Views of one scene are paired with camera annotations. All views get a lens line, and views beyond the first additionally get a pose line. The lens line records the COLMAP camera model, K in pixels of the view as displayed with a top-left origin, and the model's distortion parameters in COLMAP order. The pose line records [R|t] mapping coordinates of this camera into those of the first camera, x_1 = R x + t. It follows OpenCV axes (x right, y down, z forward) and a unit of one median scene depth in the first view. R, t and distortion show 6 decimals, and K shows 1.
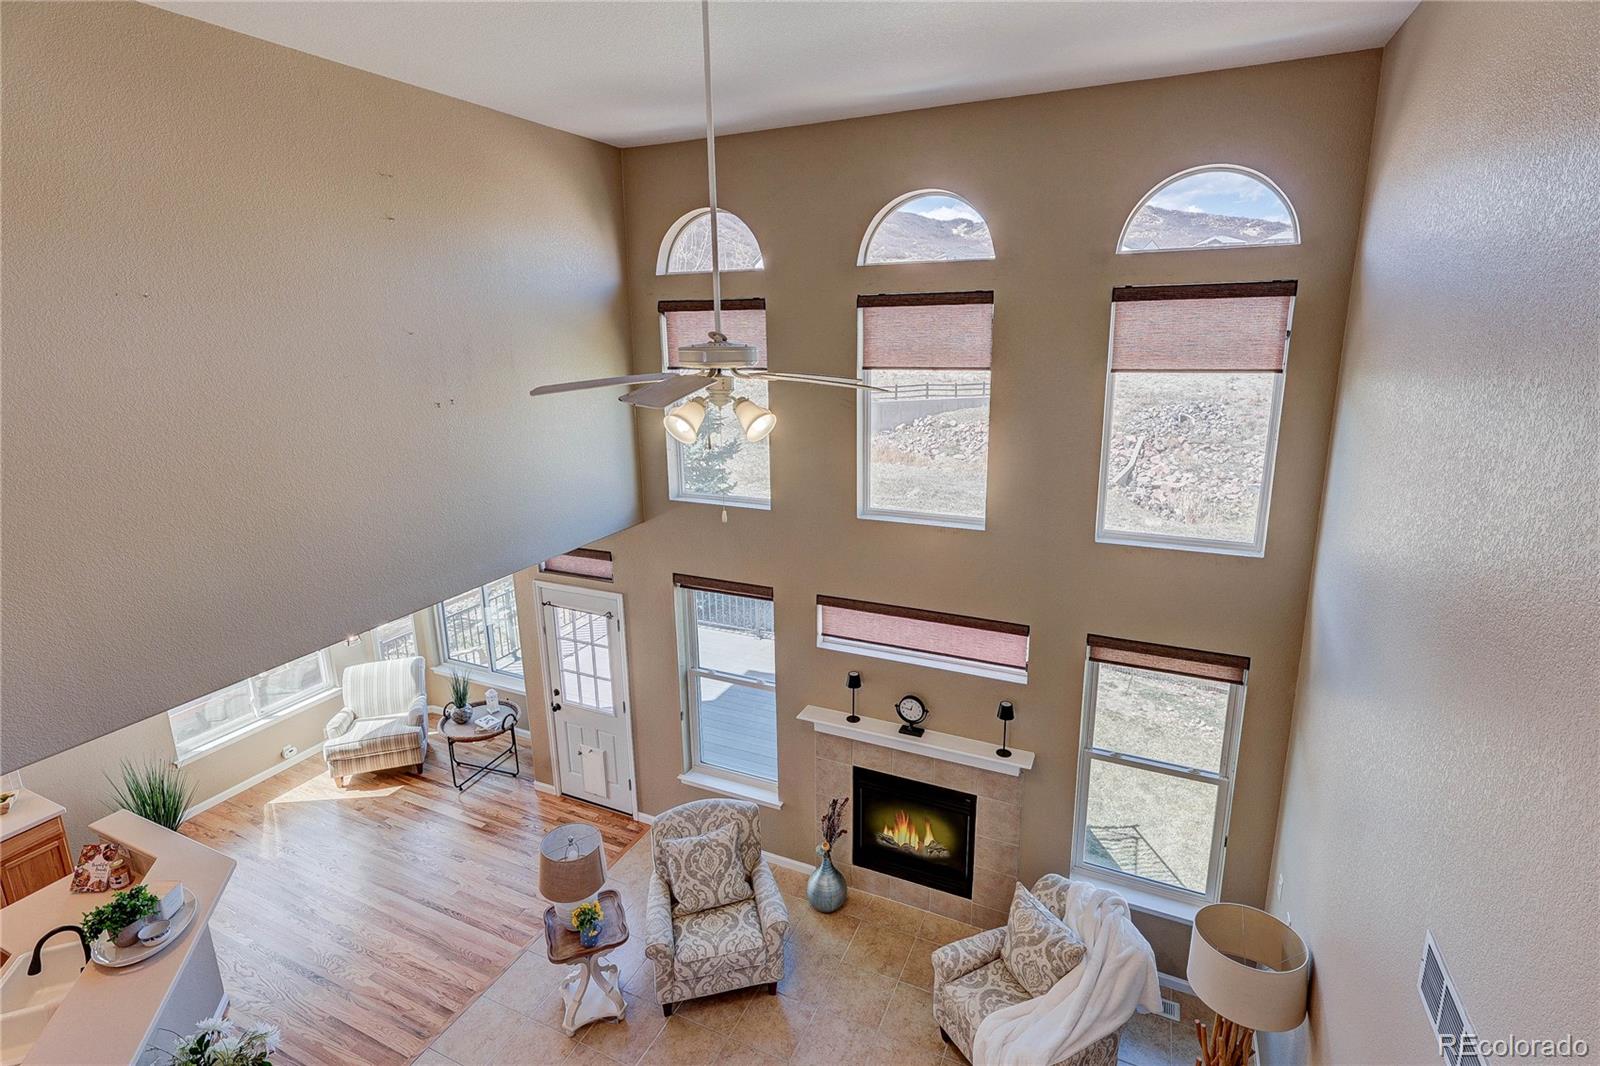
lens RADIAL K [[755.7, 0, 821.7], [0, 755.7, 505.2], [0, 0, 1]] dist [-0.005081, 0.001095]
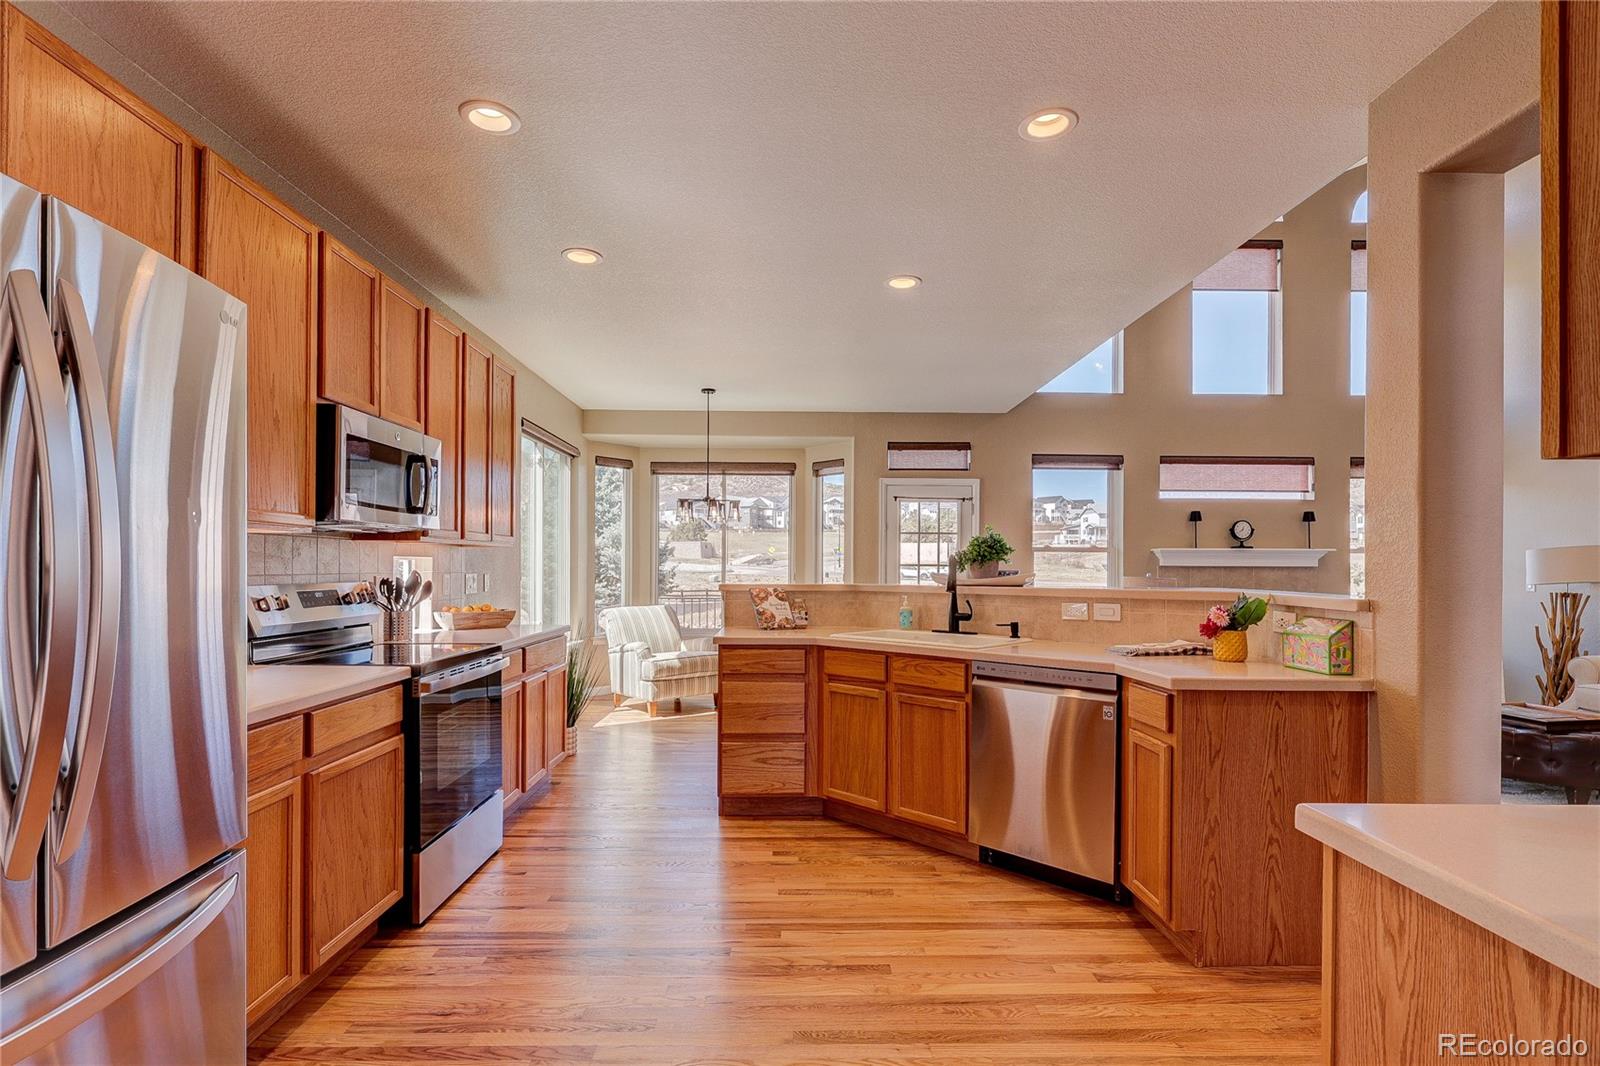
lens RADIAL K [[755.7, 0, 806.5], [0, 755.7, 560.1], [0, 0, 1]] dist [-0.005081, 0.001095]
pose [[0.905196, 0.020267, 0.424512, -1.164901], [0.083730, 0.970781, -0.224885, 0.560662], [-0.416666, 0.239109, 0.877050, 0.145590]]
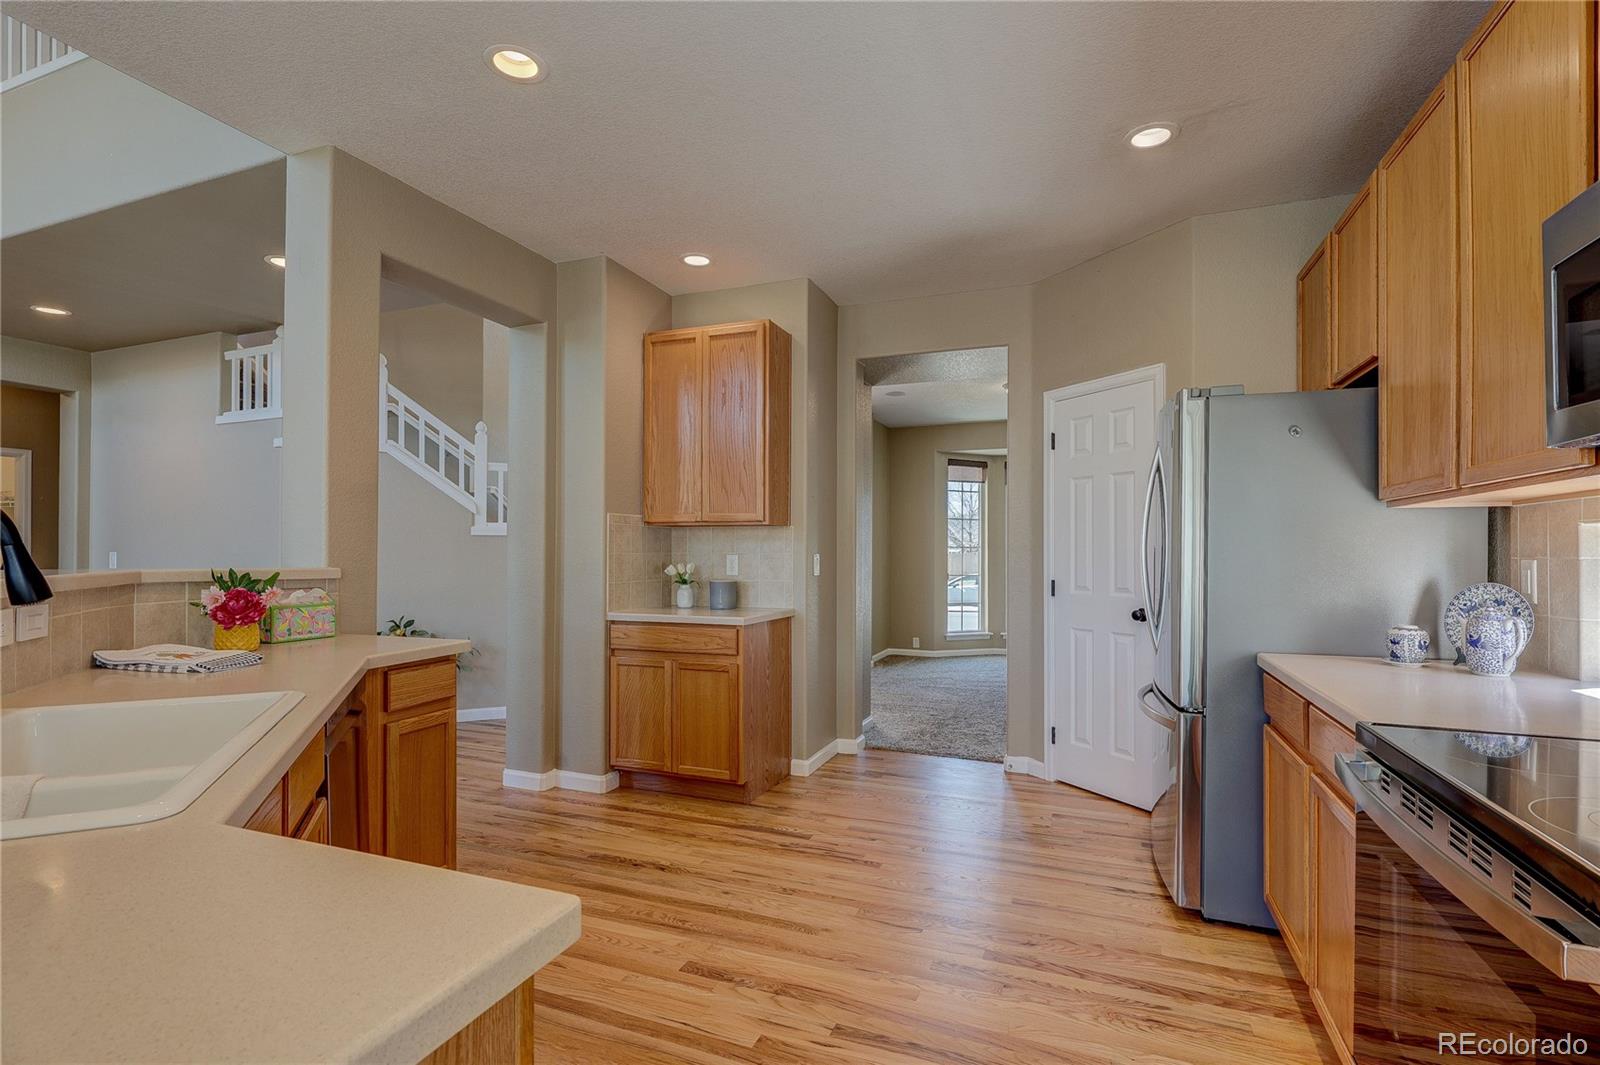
lens RADIAL K [[755.7, 0, 815.0], [0, 755.7, 549.0], [0, 0, 1]] dist [-0.005081, 0.001095]
pose [[-0.998247, 0.008148, -0.058625, -0.974701], [-0.005506, 0.973402, 0.229036, 0.374438], [0.058932, 0.228957, -0.971651, 0.939736]]
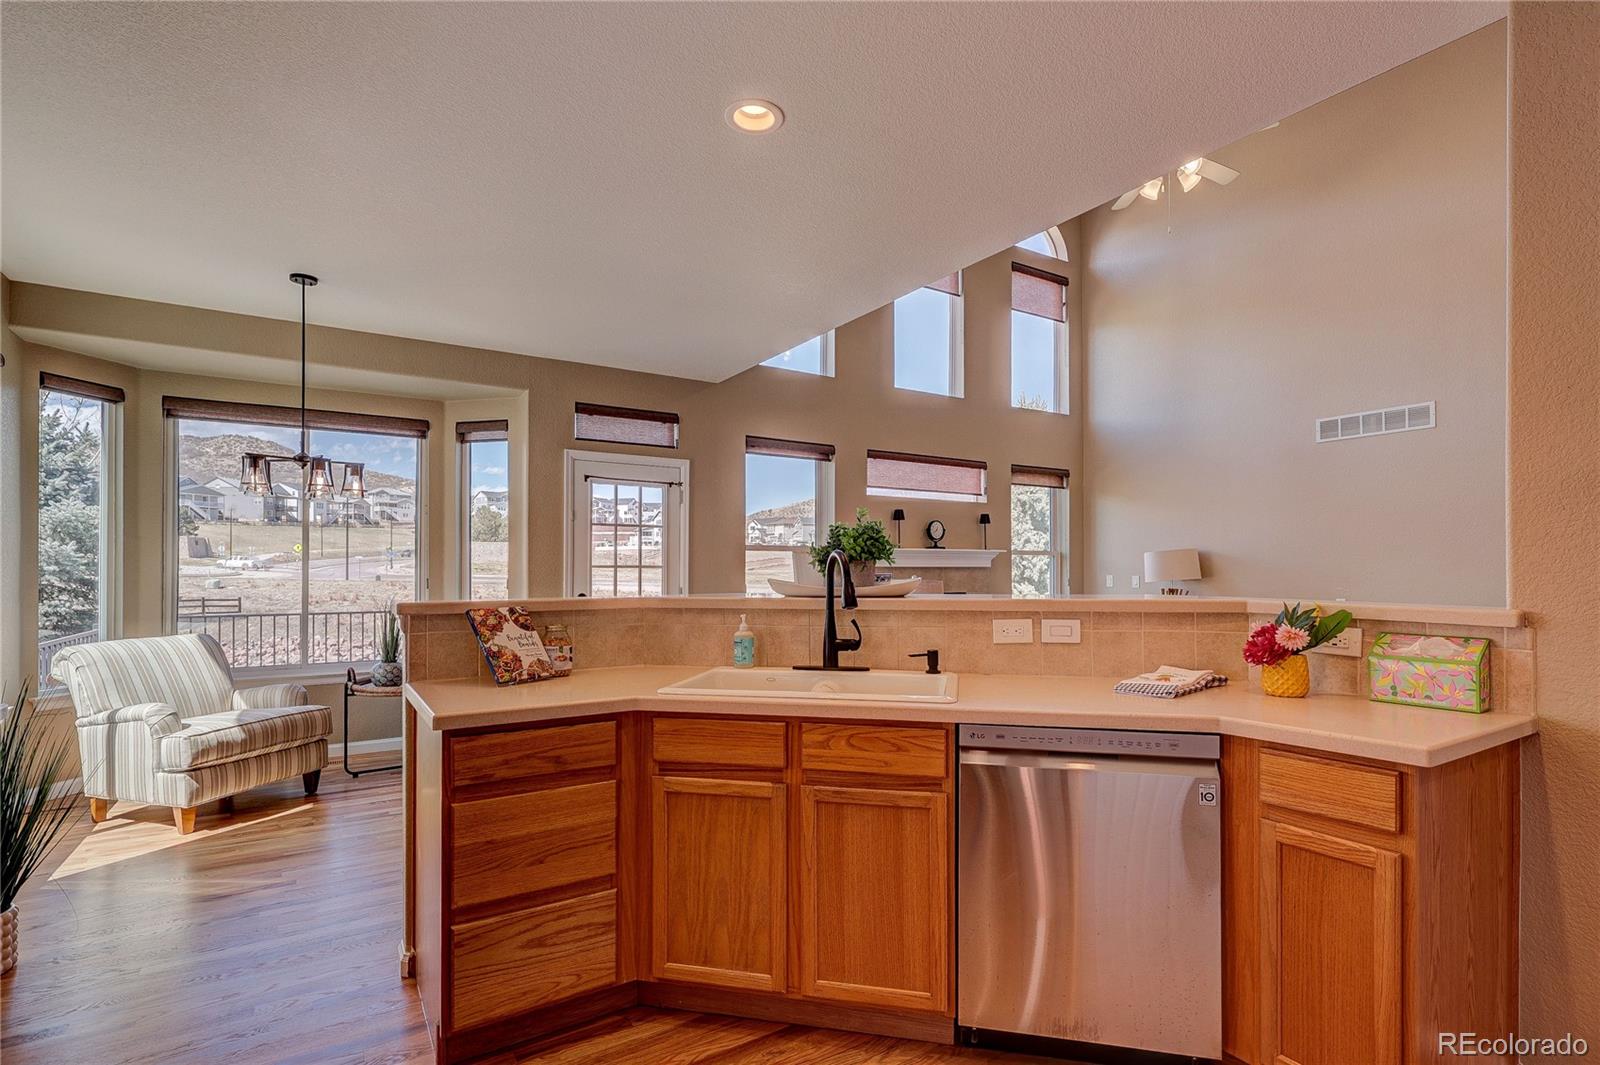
lens RADIAL K [[755.7, 0, 796.0], [0, 755.7, 564.7], [0, 0, 1]] dist [-0.005081, 0.001095]
pose [[0.555278, 0.017490, 0.831481, -1.136923], [0.186380, 0.971732, -0.144909, 0.476846], [-0.810512, 0.235436, 0.536322, 0.490133]]
